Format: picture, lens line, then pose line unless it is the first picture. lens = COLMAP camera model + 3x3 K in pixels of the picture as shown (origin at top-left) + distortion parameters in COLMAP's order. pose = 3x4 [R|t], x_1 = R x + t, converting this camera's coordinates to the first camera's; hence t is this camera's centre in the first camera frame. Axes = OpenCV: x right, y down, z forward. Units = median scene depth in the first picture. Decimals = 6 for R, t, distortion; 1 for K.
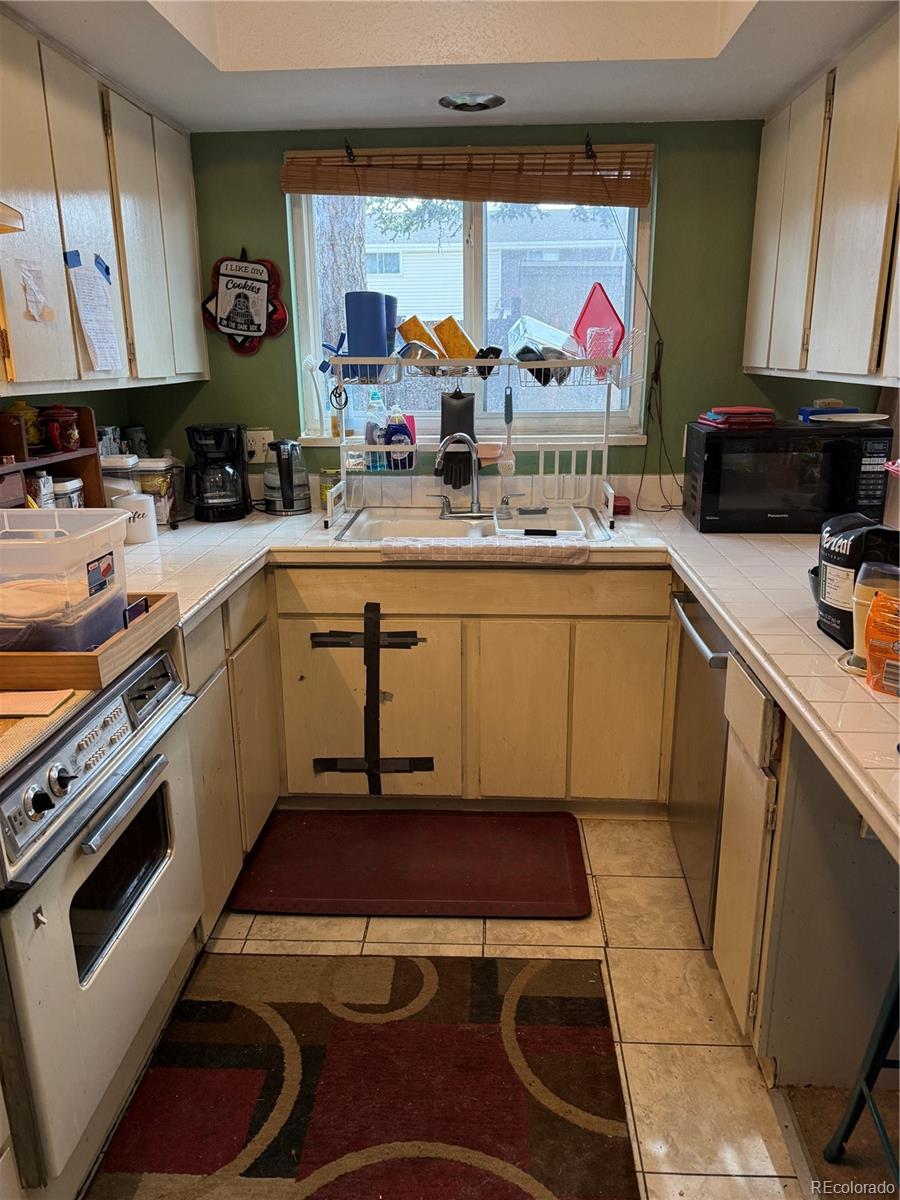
lens RADIAL K [[832.3, 0, 450.0], [0, 832.3, 600.0], [0, 0, 1]] dist [0.154528, -0.285450]
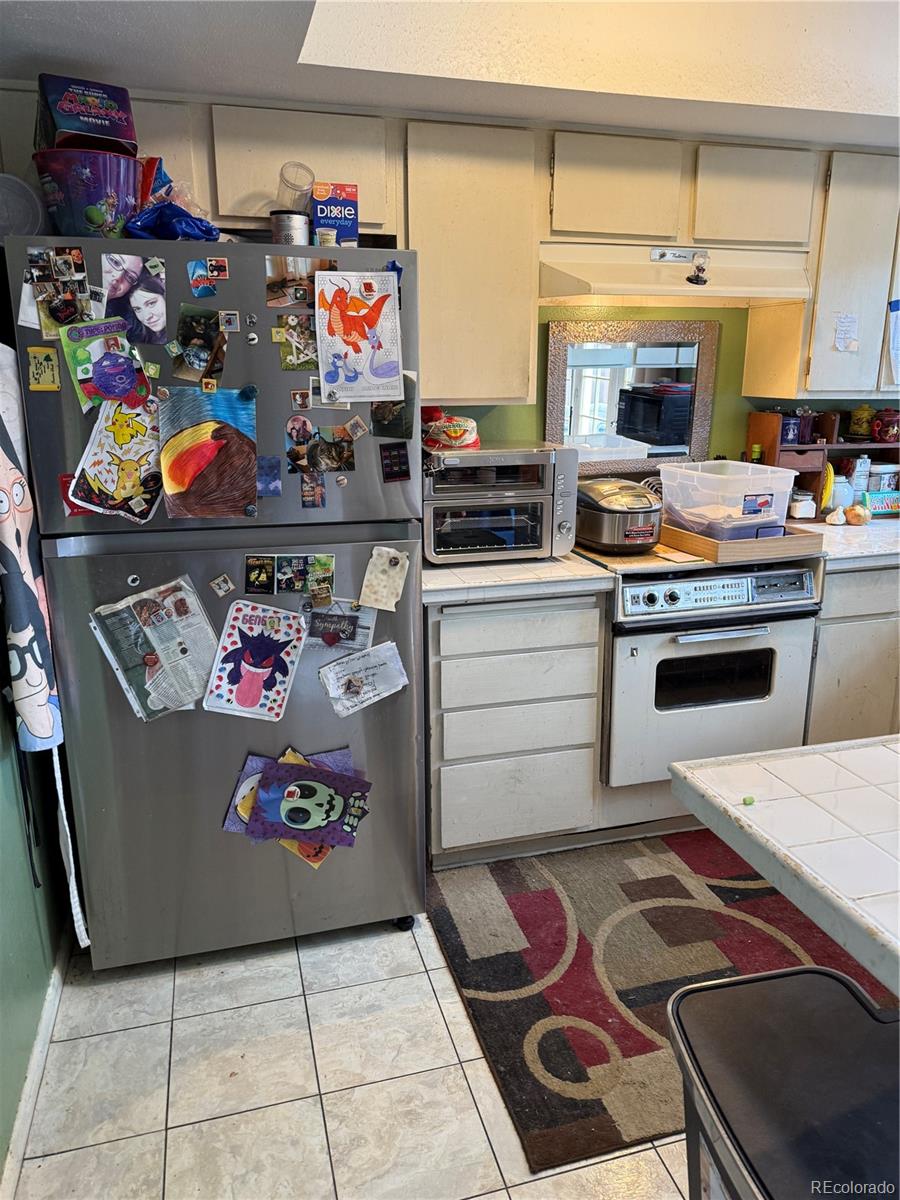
lens RADIAL K [[832.3, 0, 450.0], [0, 832.3, 600.0], [0, 0, 1]] dist [0.154528, -0.285450]
pose [[0.319559, 0.249678, -0.914080, 0.647560], [-0.259050, 0.950932, 0.169181, 0.015554], [0.911469, 0.182729, 0.368558, -0.093926]]
